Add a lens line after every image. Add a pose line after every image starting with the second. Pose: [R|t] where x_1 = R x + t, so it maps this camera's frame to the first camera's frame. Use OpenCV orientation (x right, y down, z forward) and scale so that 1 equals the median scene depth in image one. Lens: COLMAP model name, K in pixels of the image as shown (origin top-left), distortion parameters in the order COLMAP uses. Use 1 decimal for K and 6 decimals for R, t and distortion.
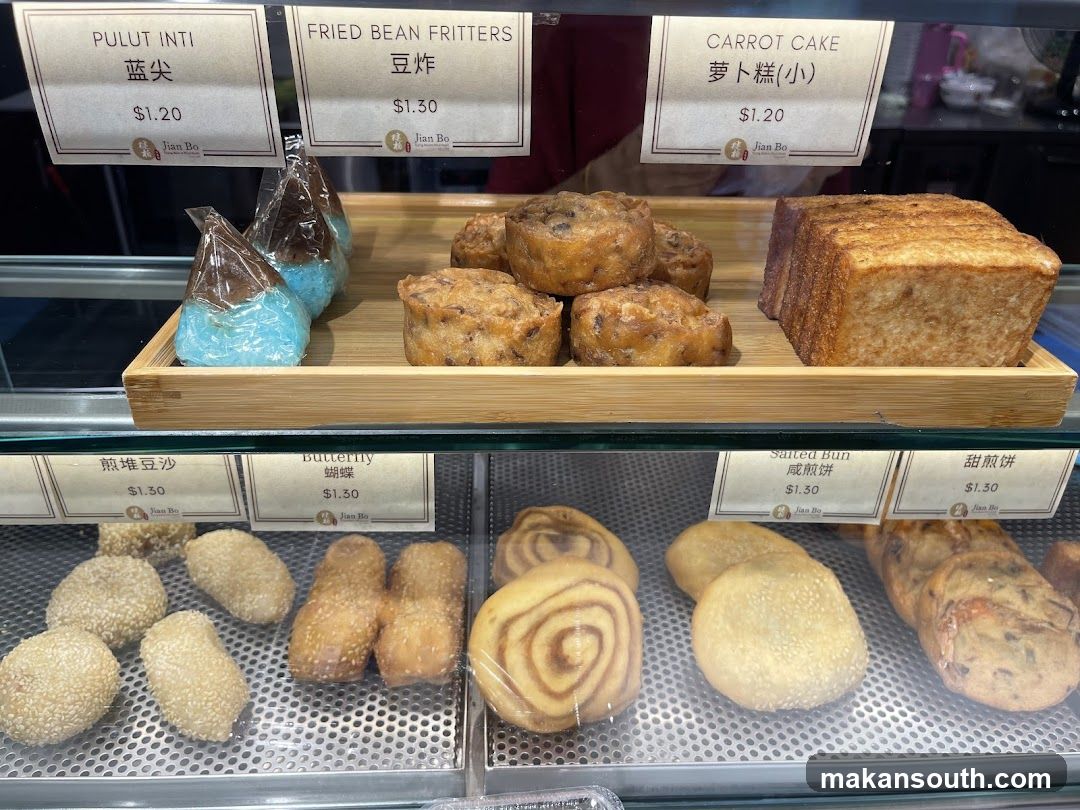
lens RADIAL K [[784.1, 0, 539.1], [0, 784.1, 404.4], [0, 0, 1]] dist [-0.006237, -0.006105]
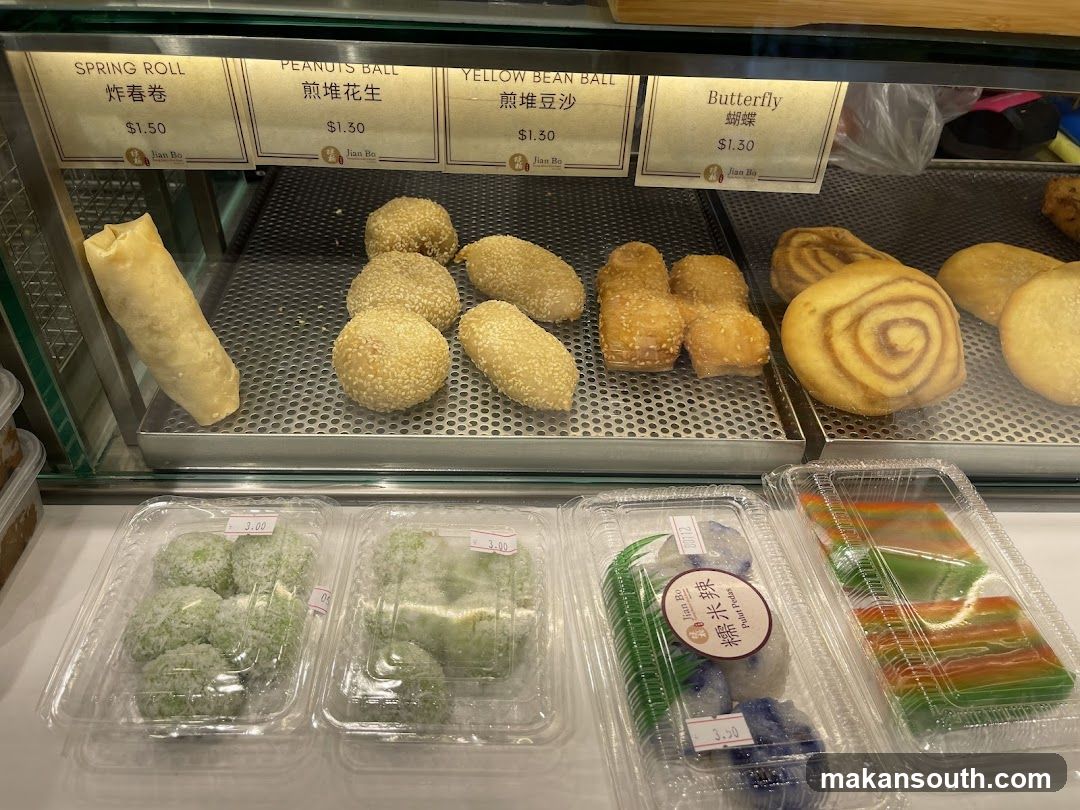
lens RADIAL K [[784.1, 0, 538.6], [0, 784.1, 405.0], [0, 0, 1]] dist [-0.006237, -0.006105]
pose [[0.999583, 0.027692, -0.008184, -0.399542], [-0.025499, 0.979486, 0.199890, 0.201143], [0.013551, -0.199598, 0.979784, -0.009438]]
